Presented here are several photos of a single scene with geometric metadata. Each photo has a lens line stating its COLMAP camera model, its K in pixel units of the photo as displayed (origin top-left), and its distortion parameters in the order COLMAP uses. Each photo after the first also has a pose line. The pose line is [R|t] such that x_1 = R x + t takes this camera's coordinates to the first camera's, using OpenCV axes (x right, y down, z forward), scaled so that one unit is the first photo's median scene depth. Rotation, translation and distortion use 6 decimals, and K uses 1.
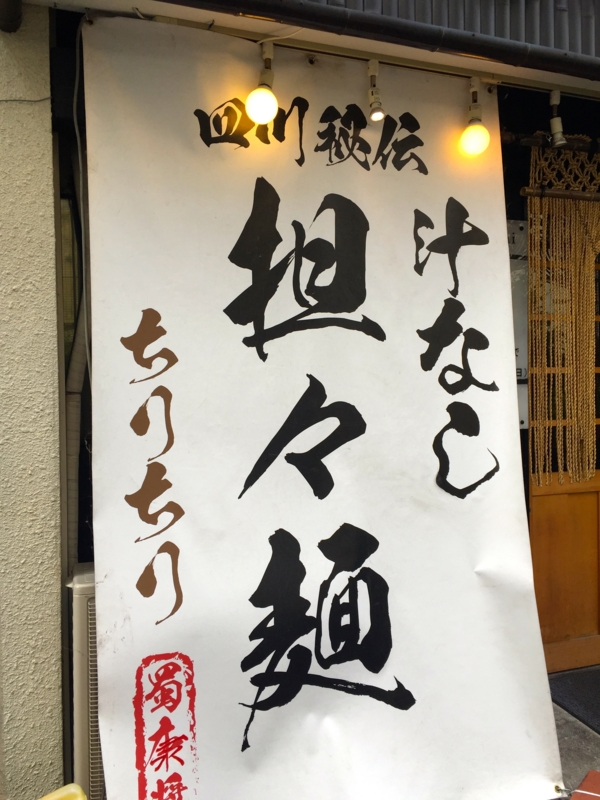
lens RADIAL K [[663.1, 0, 300.0], [0, 663.1, 400.0], [0, 0, 1]] dist [0.063428, -0.118258]
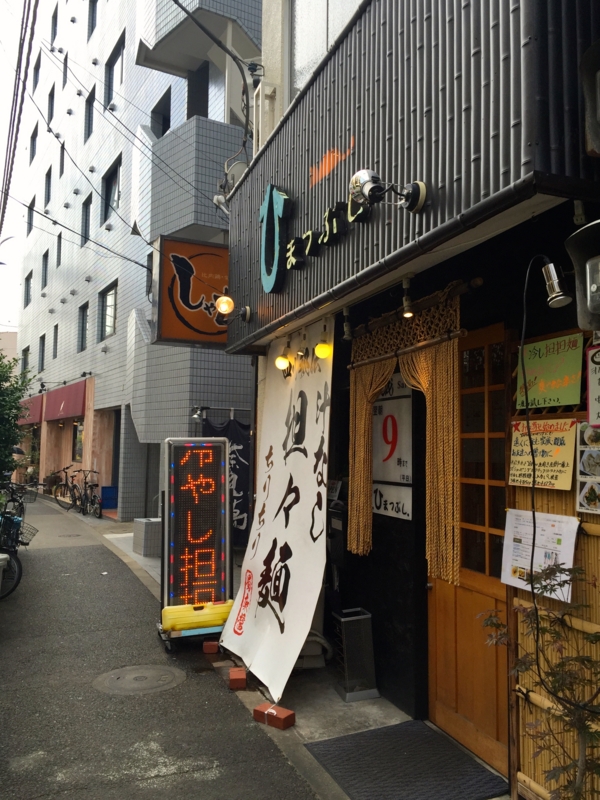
lens RADIAL K [[663.1, 0, 300.0], [0, 663.1, 400.0], [0, 0, 1]] dist [0.063428, -0.118258]
pose [[0.018705, -0.060652, -0.997984, 2.304946], [-0.032163, 0.997605, -0.061232, -0.149732], [0.999308, 0.033244, 0.016709, 0.995319]]
